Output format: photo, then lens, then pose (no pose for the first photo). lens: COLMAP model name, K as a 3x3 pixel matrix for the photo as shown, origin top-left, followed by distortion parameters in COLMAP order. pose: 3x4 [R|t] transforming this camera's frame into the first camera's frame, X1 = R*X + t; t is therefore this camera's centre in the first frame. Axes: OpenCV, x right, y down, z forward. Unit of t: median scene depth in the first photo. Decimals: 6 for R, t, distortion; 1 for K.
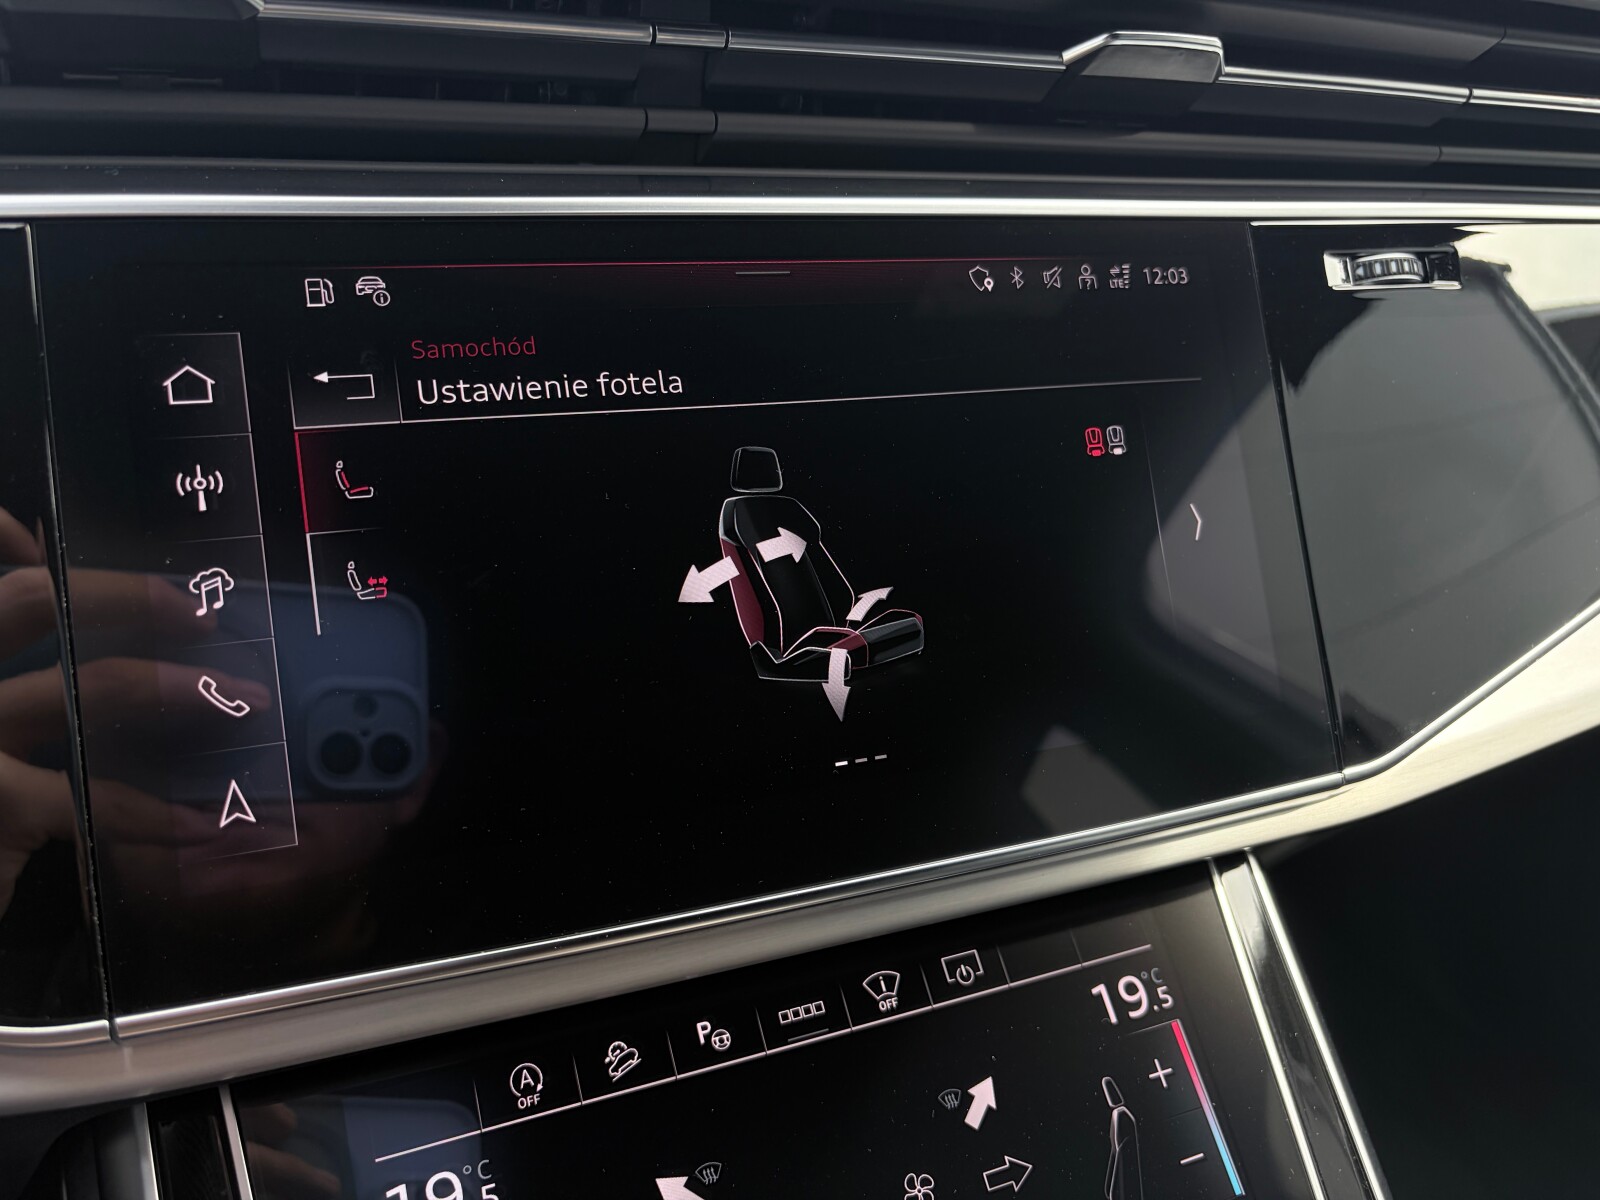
lens RADIAL K [[1236.6, 0, 786.2], [0, 1236.6, 603.2], [0, 0, 1]] dist [0.022971, -0.014965]
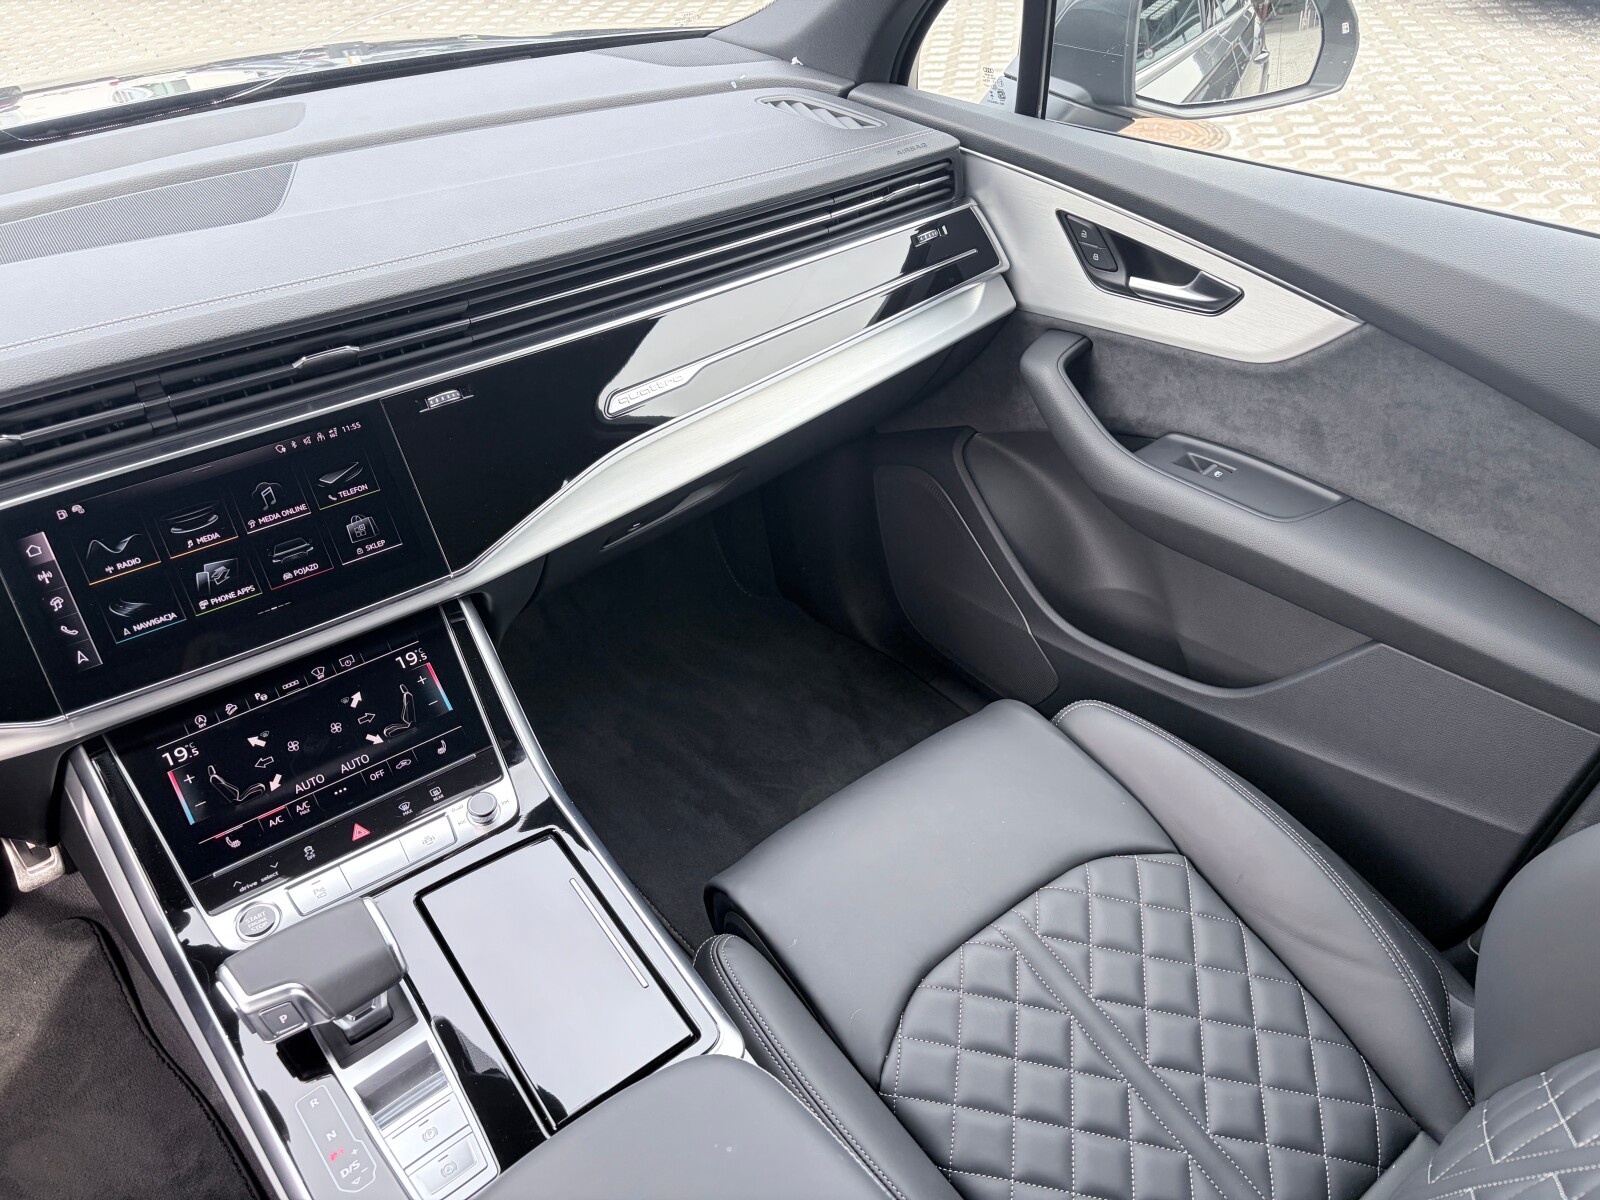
lens RADIAL K [[1236.6, 0, 822.3], [0, 1236.6, 605.3], [0, 0, 1]] dist [0.022971, -0.014965]
pose [[0.972821, -0.214712, 0.086710, 1.114414], [0.196219, 0.963204, 0.183673, -0.185323], [-0.122956, -0.161667, 0.979156, -2.266724]]
